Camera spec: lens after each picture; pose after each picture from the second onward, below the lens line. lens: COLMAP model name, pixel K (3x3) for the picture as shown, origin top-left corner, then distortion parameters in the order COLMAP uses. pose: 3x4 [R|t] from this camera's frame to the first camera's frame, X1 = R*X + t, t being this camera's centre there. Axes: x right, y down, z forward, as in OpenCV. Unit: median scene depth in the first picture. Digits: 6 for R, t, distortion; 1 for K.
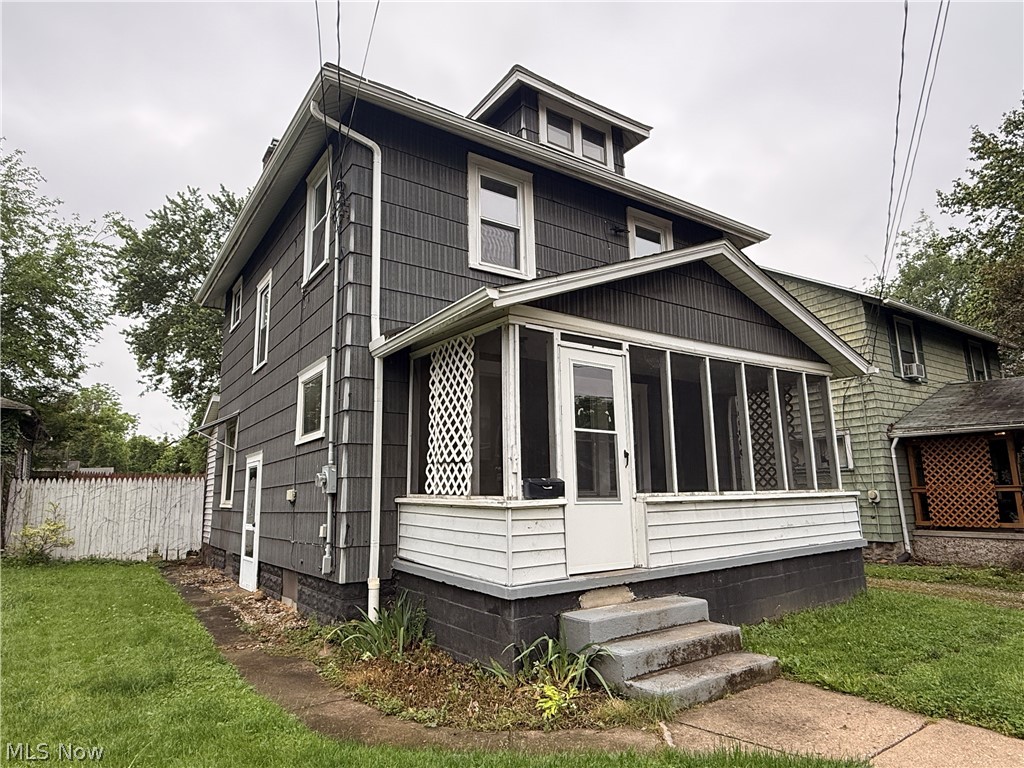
lens RADIAL K [[627.0, 0, 515.2], [0, 627.0, 387.0], [0, 0, 1]] dist [-0.005731, -0.000979]
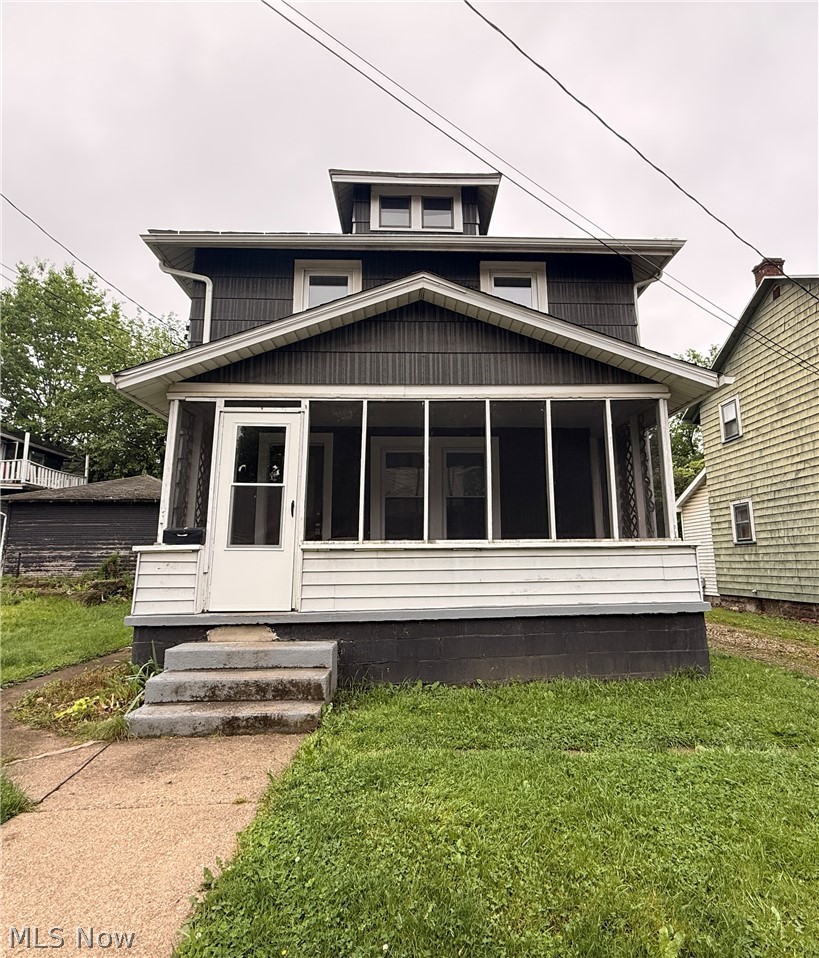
lens RADIAL K [[473.3, 0, 412.3], [0, 473.3, 475.7], [0, 0, 1]] dist [-0.002186, -0.000314]
pose [[0.833857, -0.062261, -0.548458, 0.714709], [0.086014, 0.996137, 0.017691, 0.055729], [0.545238, -0.061927, 0.835991, 0.396782]]
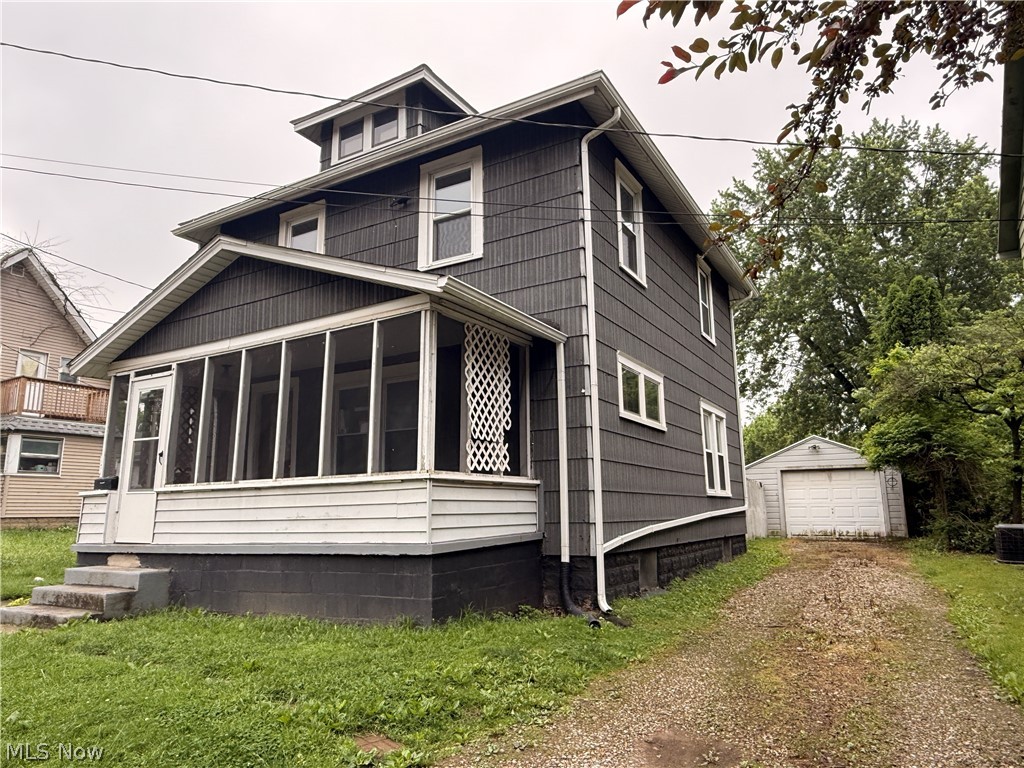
lens RADIAL K [[665.8, 0, 513.1], [0, 665.8, 383.3], [0, 0, 1]] dist [-0.000956, -0.001382]
pose [[0.408987, -0.151712, -0.899840, 1.530506], [0.171783, 0.981254, -0.087362, 0.186033], [0.896225, -0.118847, 0.427382, 0.973675]]
